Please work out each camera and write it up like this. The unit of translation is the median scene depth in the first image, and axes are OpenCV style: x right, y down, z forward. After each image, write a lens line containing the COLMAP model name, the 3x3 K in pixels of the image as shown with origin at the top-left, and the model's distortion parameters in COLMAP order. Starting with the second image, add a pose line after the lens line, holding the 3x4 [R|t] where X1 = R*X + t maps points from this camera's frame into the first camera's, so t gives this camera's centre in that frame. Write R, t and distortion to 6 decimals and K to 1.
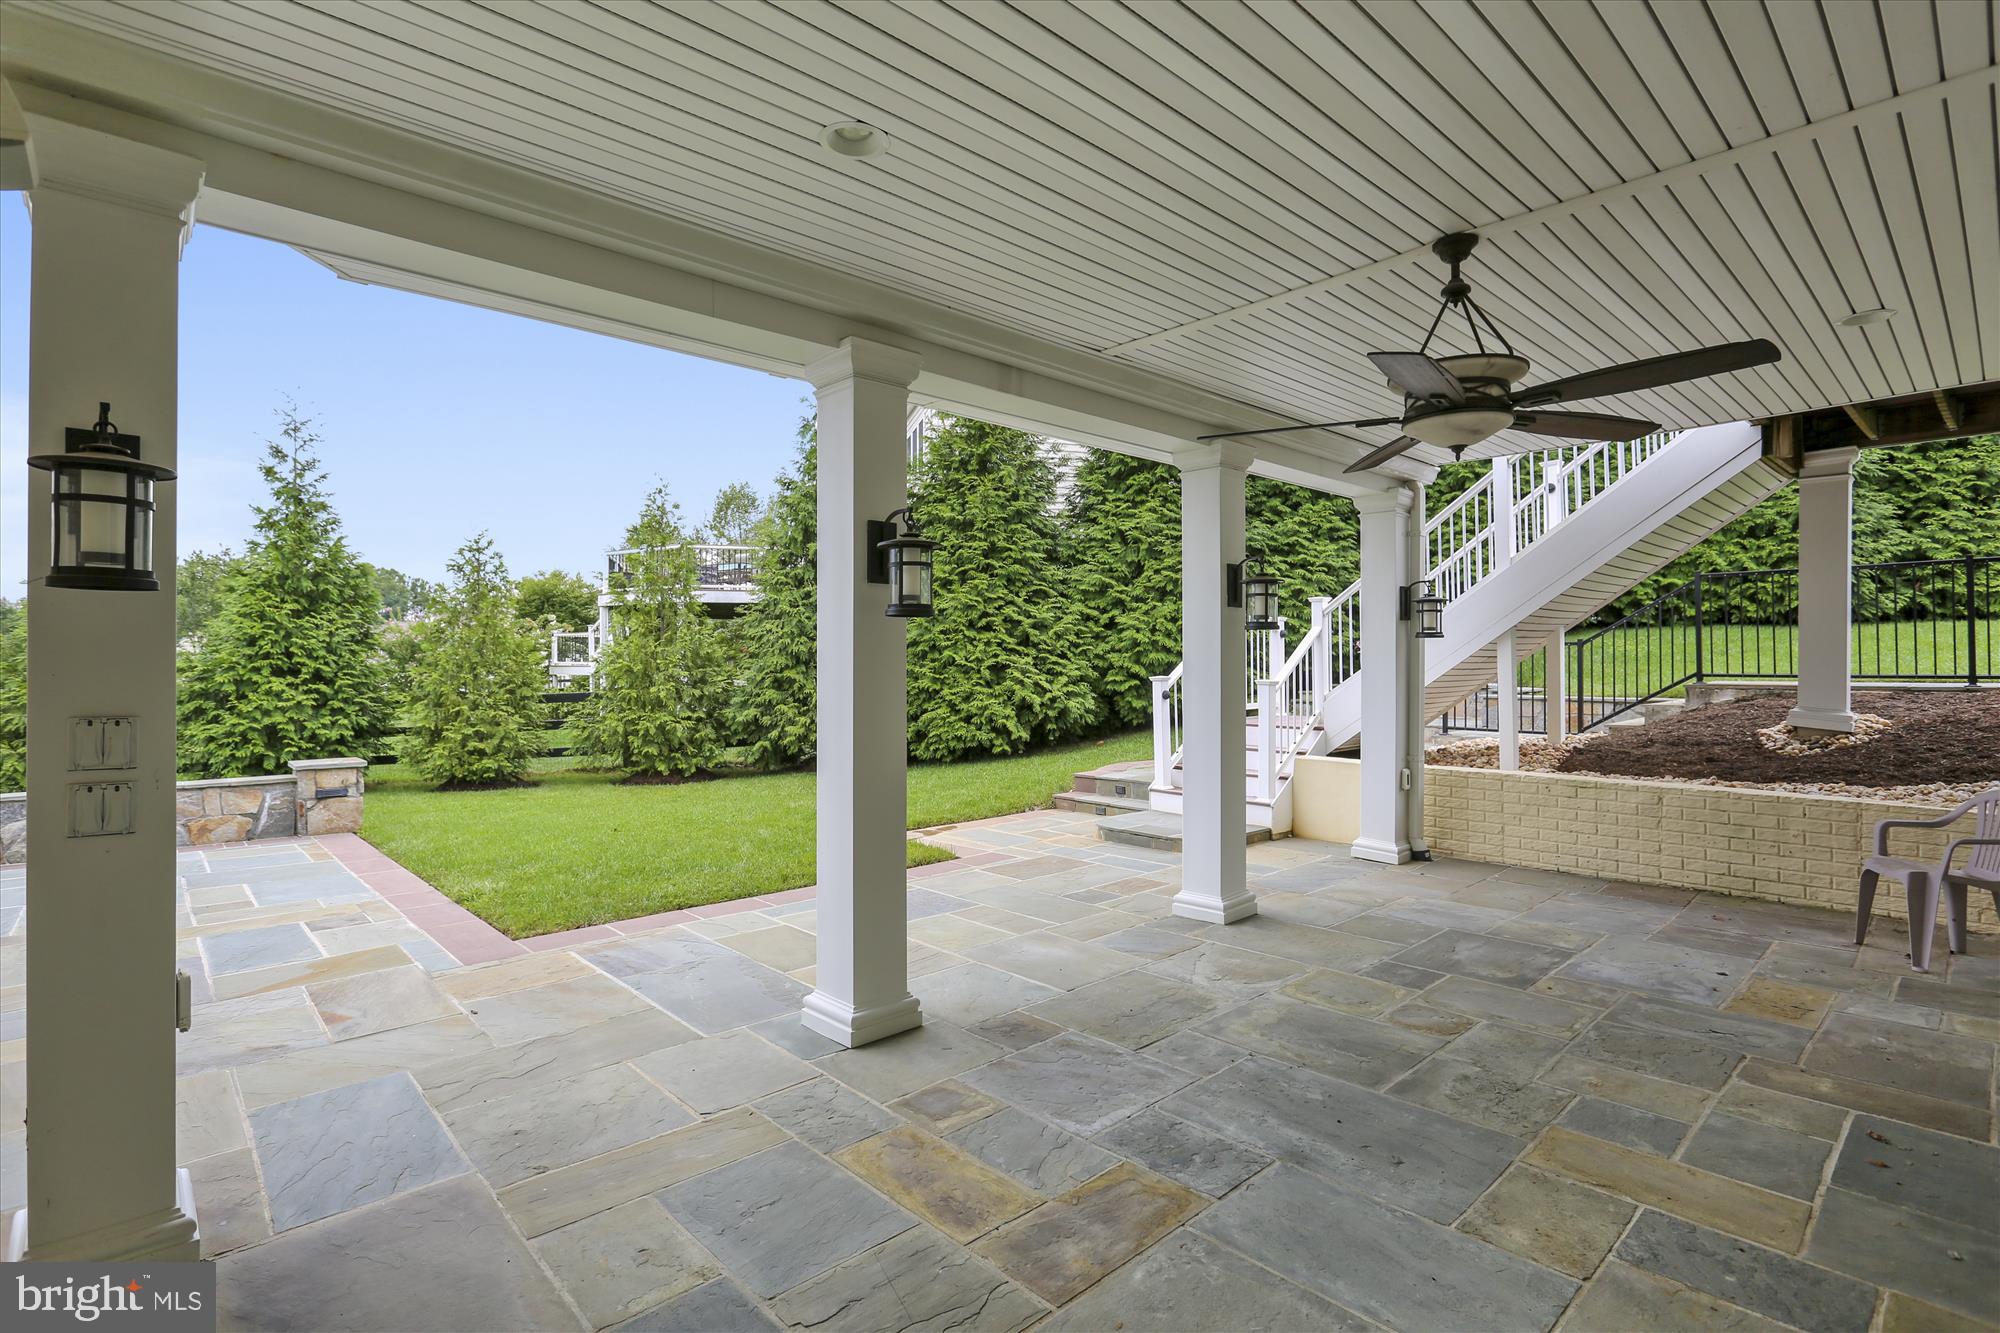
lens RADIAL K [[953.0, 0, 992.6], [0, 953.0, 662.0], [0, 0, 1]] dist [-0.001433, 0.000014]
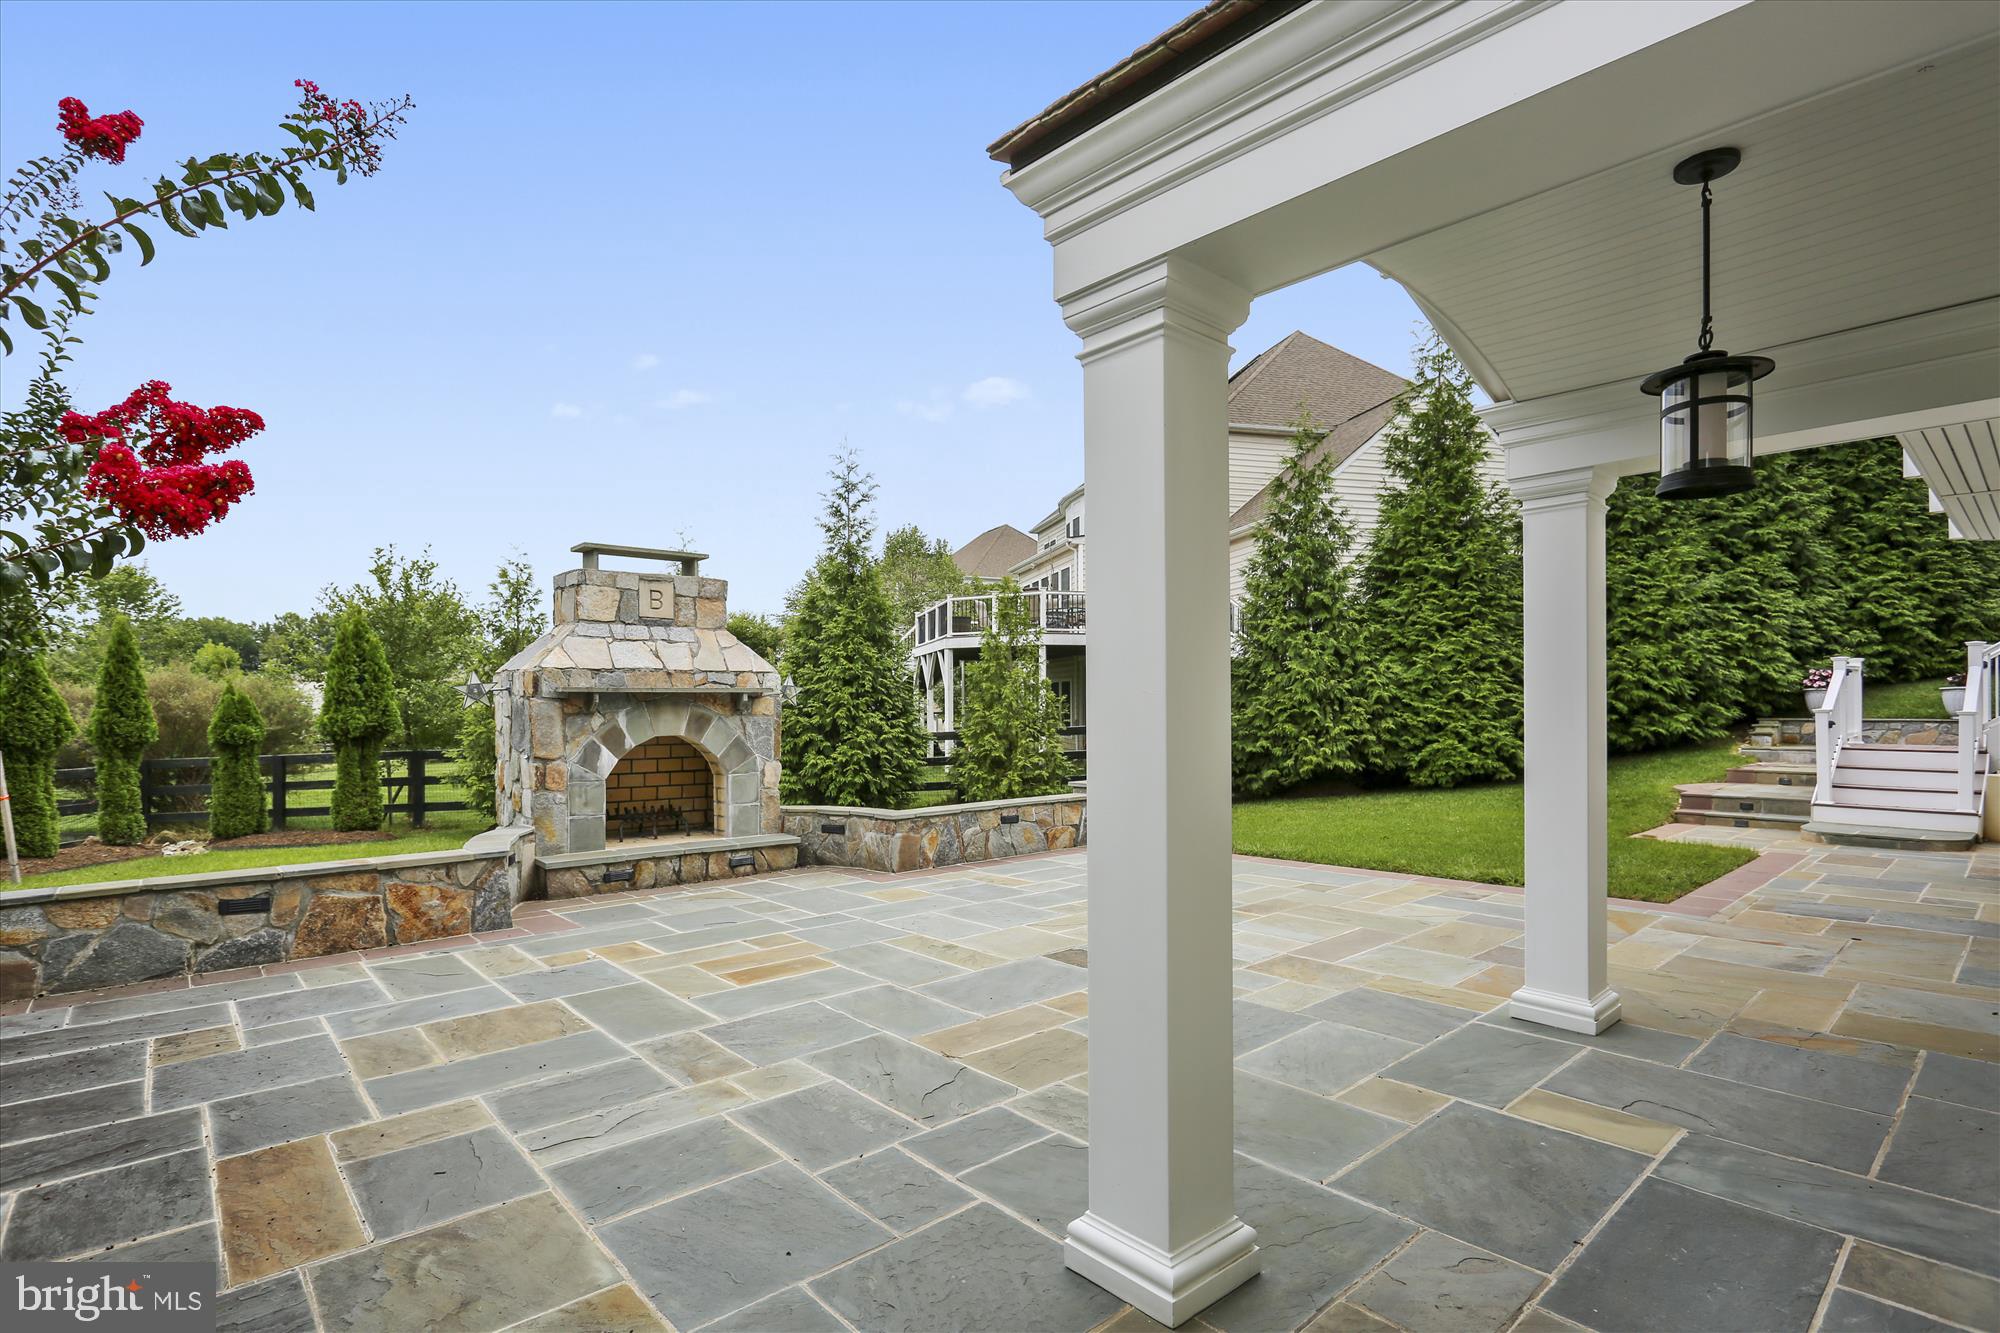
lens RADIAL K [[963.6, 0, 996.2], [0, 963.6, 701.8], [0, 0, 1]] dist [0.001215, 0.000209]
pose [[0.999974, -0.000990, -0.007096, -0.587620], [0.000986, 0.999999, -0.000631, 0.003939], [0.007096, 0.000624, 0.999975, -0.139004]]
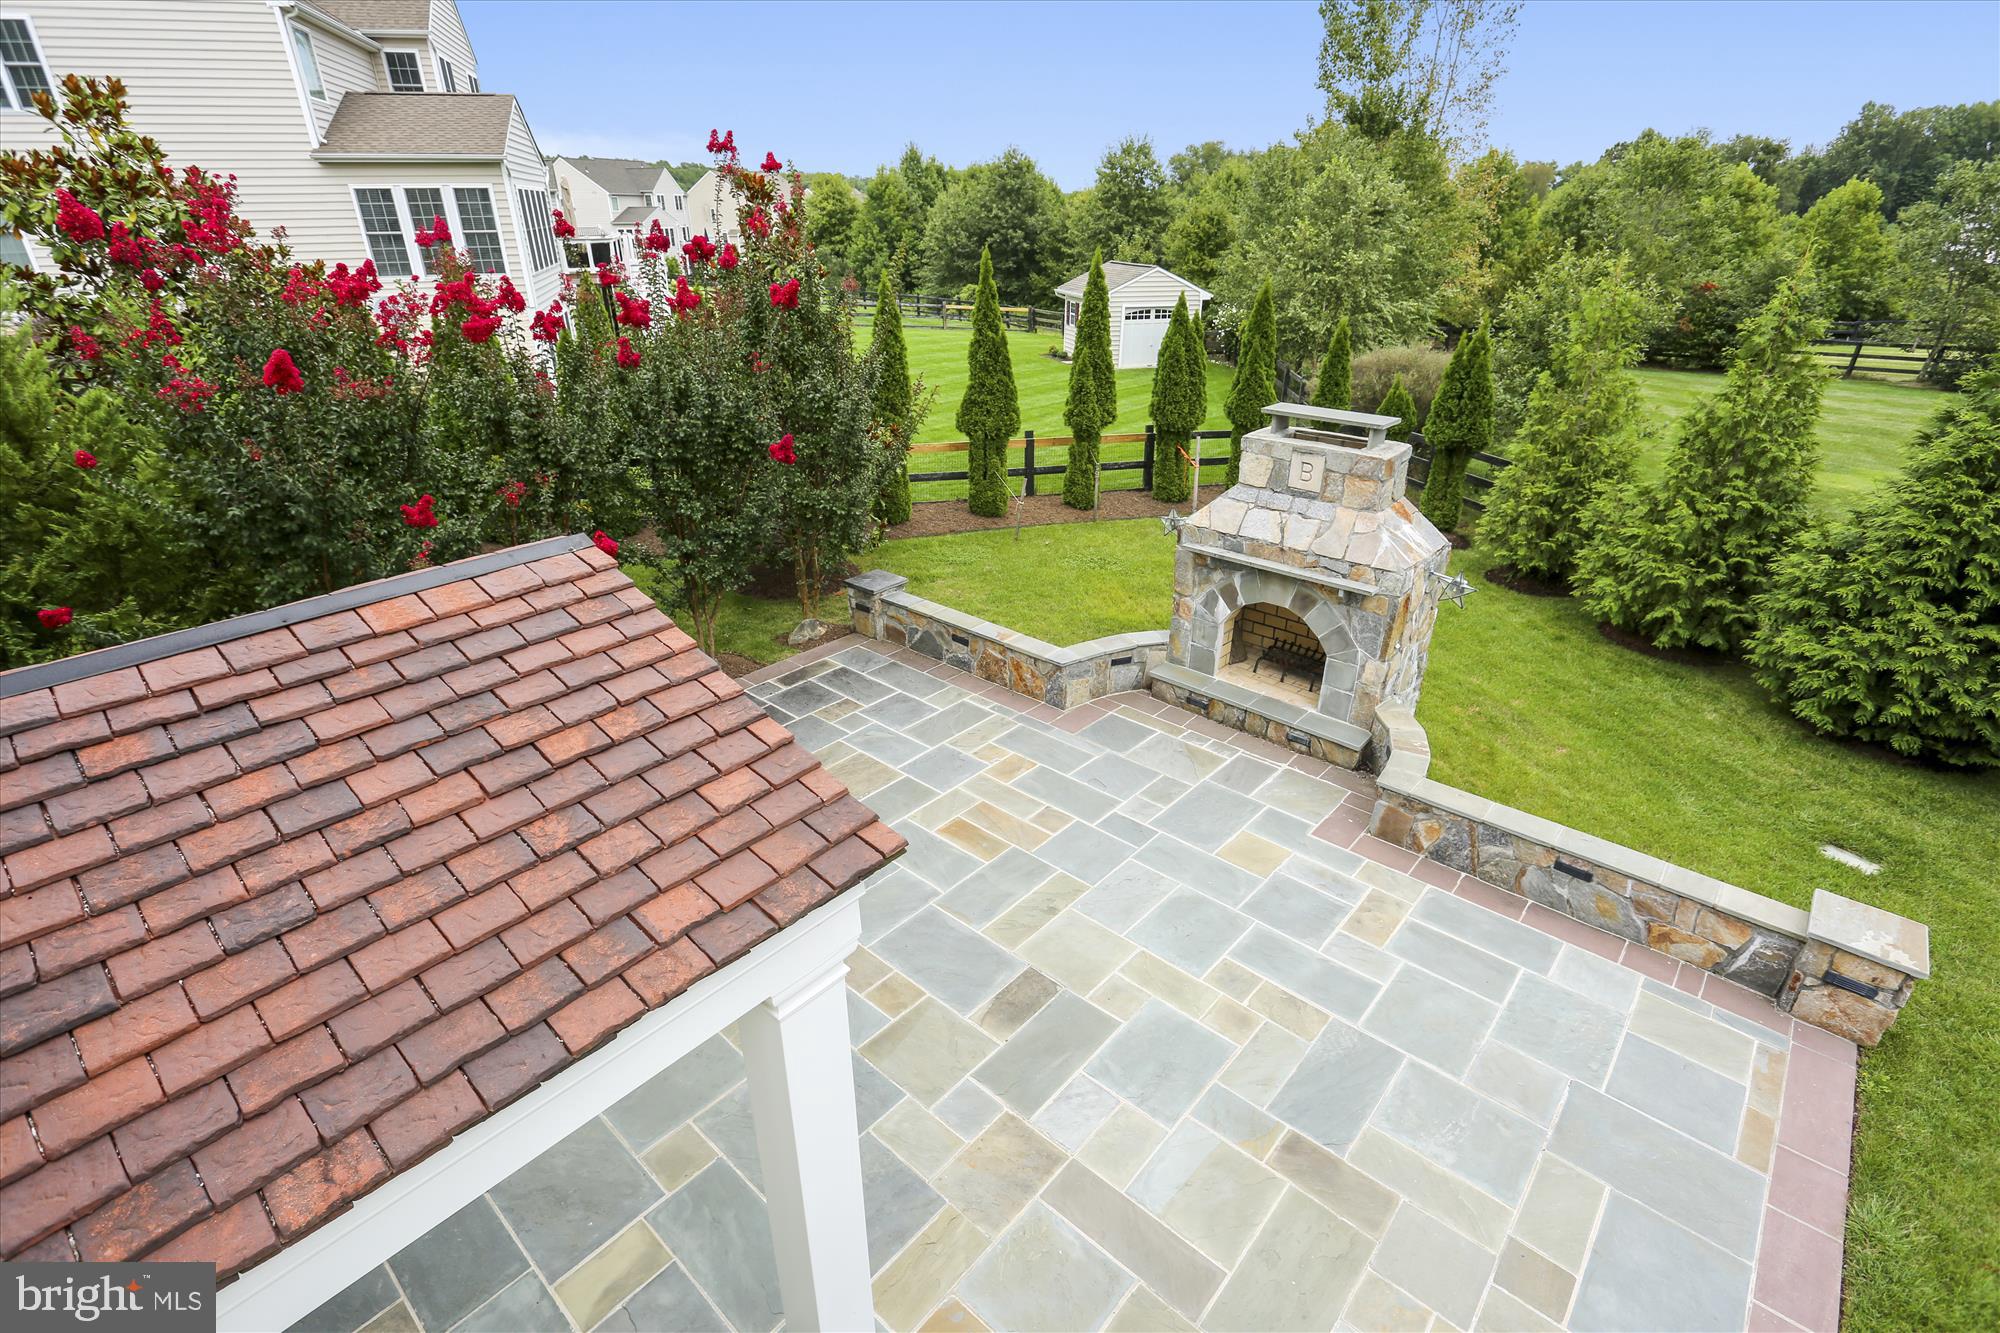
lens RADIAL K [[953.0, 0, 992.6], [0, 953.0, 662.0], [0, 0, 1]] dist [-0.001433, 0.000014]
pose [[0.113065, 0.435588, -0.893017, -0.187856], [0.001630, 0.898698, 0.438565, -0.248315], [0.993586, -0.051042, 0.100901, 0.247653]]
